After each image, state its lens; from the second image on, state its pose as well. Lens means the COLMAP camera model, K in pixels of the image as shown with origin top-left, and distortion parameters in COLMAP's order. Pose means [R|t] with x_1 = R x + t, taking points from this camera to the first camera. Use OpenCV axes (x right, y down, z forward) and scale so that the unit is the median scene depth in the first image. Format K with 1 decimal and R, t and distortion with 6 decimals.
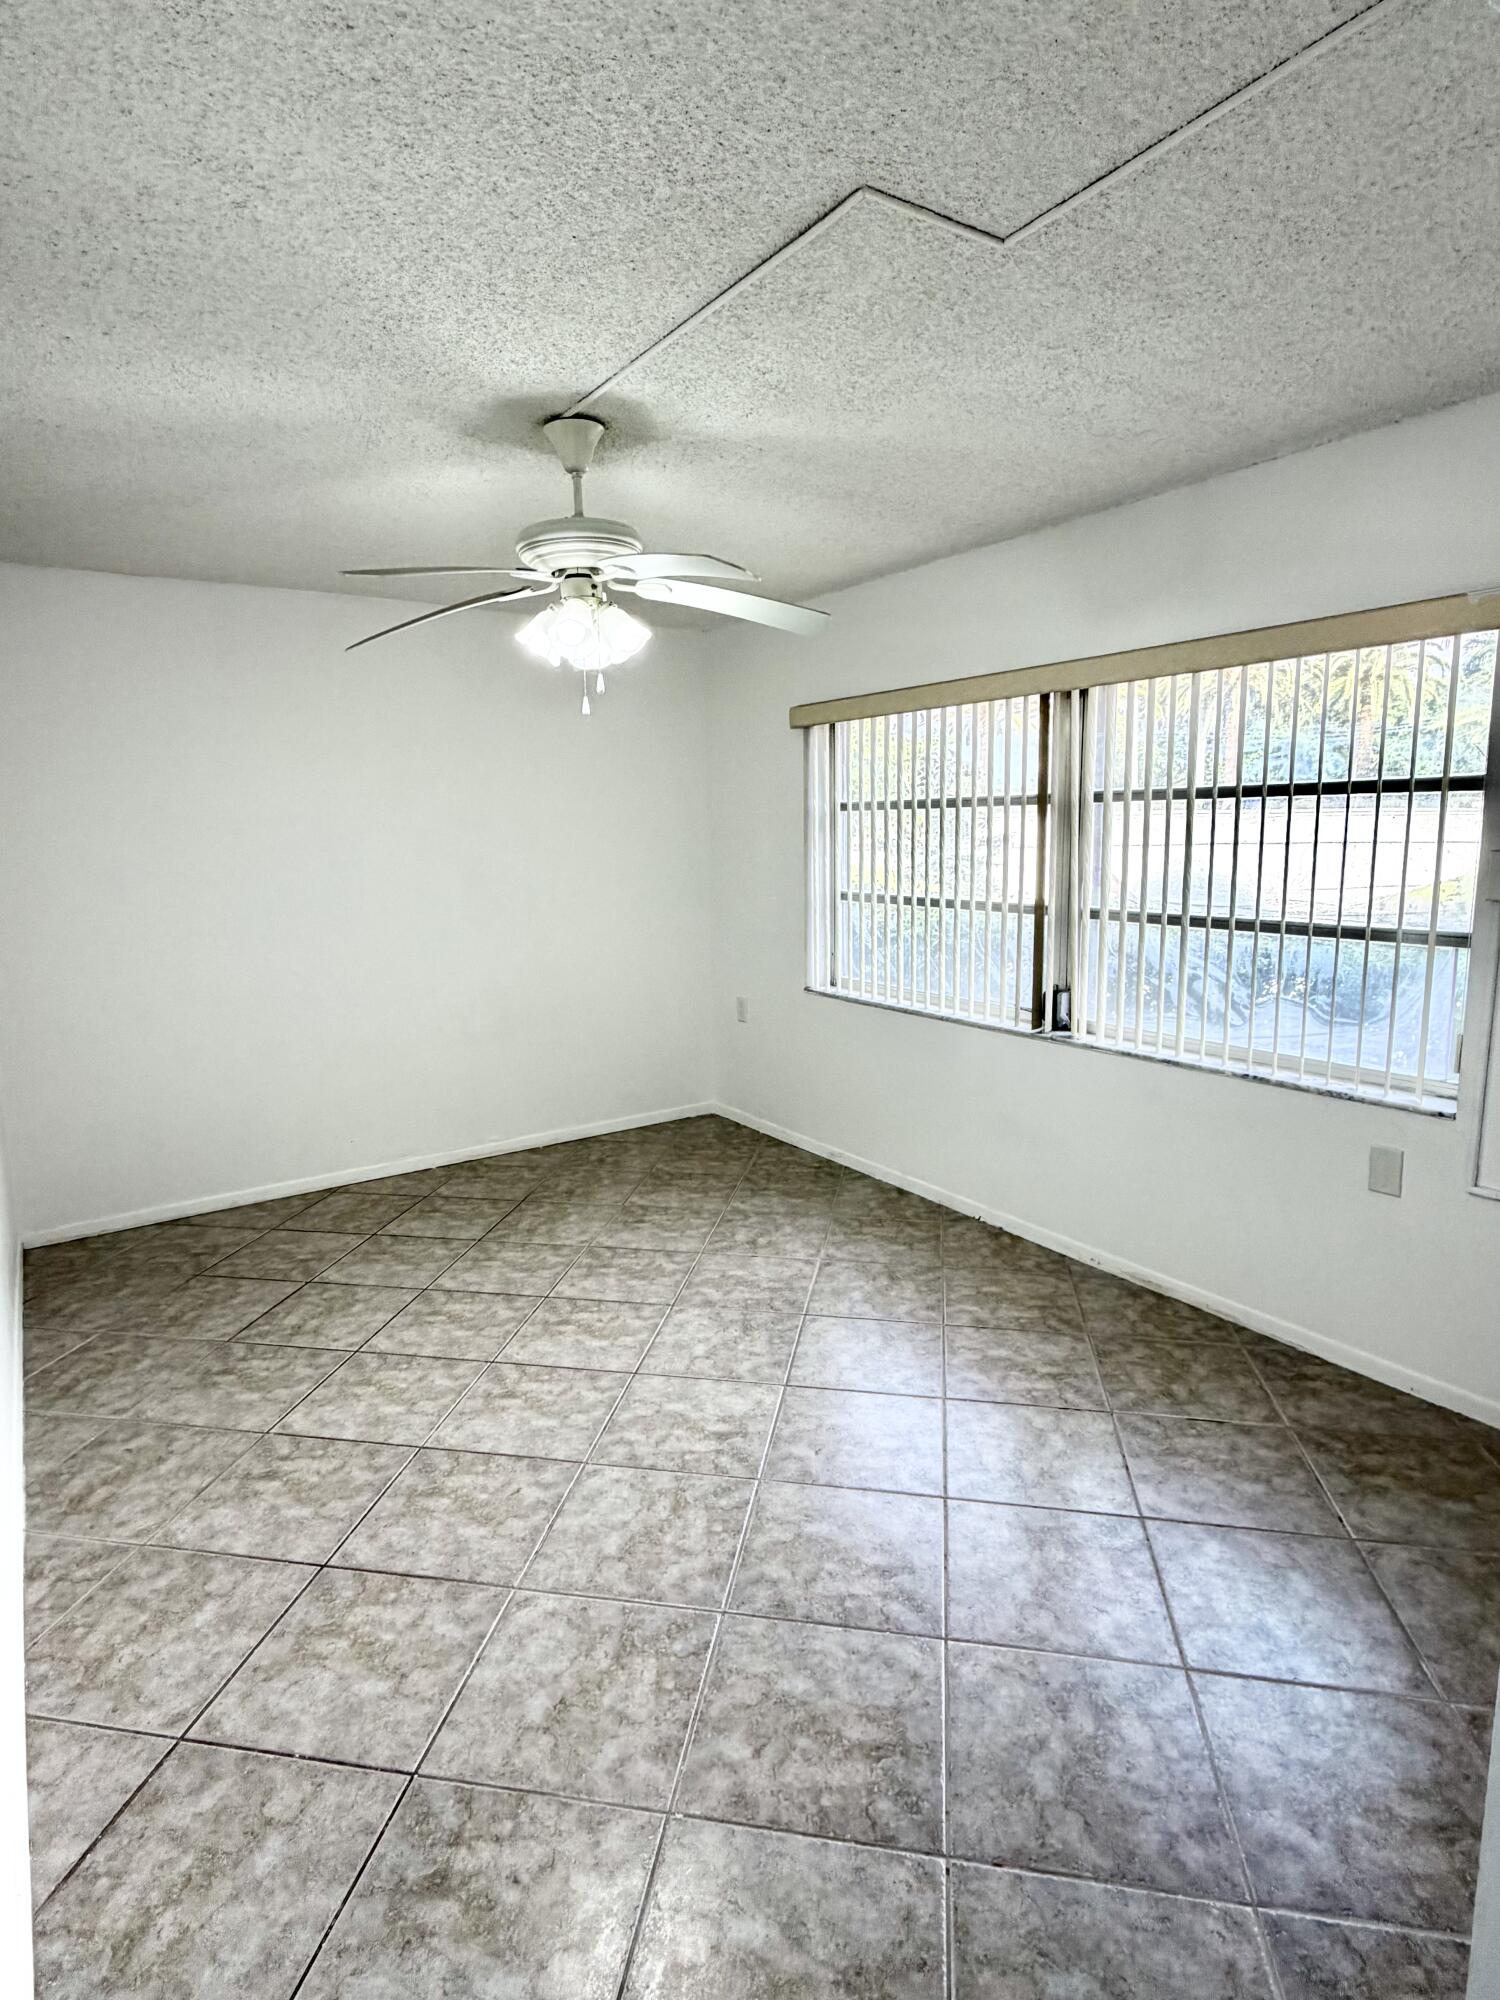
lens RADIAL K [[1049.0, 0, 750.0], [0, 1049.0, 1000.0], [0, 0, 1]] dist [0.001407, -0.000210]
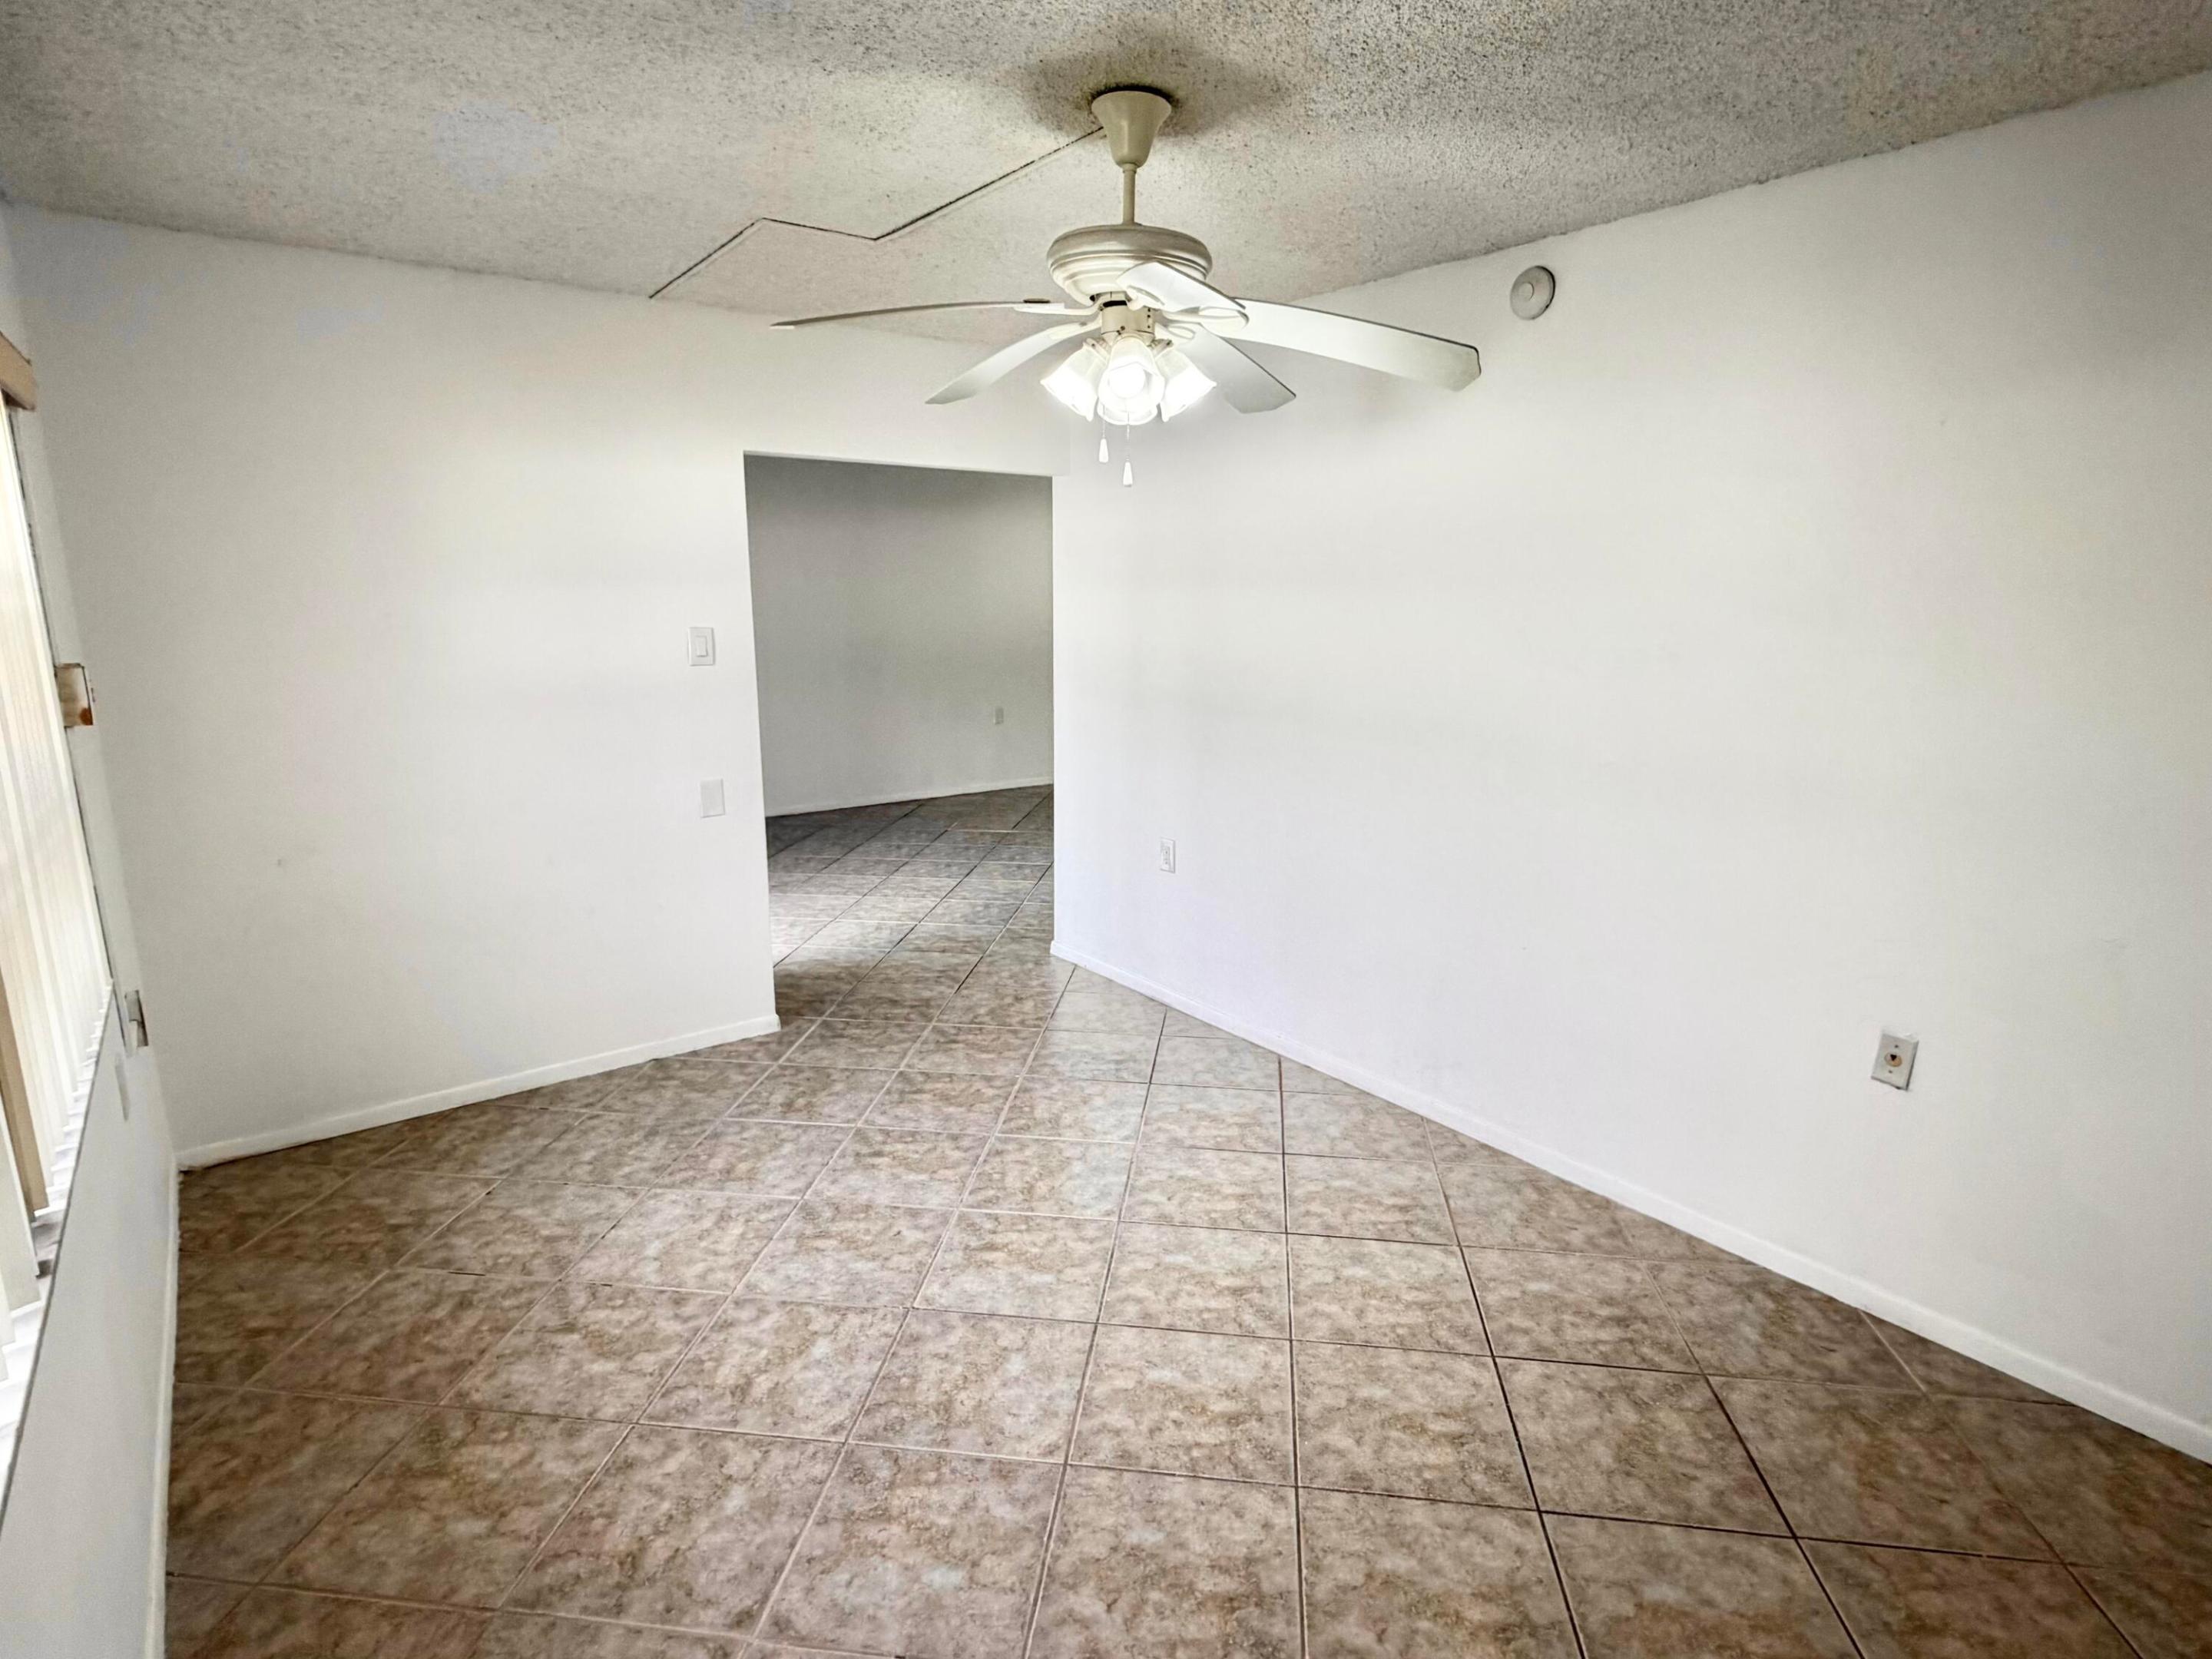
lens RADIAL K [[1160.2, 0, 1106.0], [0, 1160.2, 829.5], [0, 0, 1]] dist [0.001407, -0.000210]
pose [[-0.998806, 0.021898, -0.043677, -0.088668], [0.004357, 0.930297, 0.366780, -0.321006], [0.048664, 0.366152, -0.929282, 1.726996]]
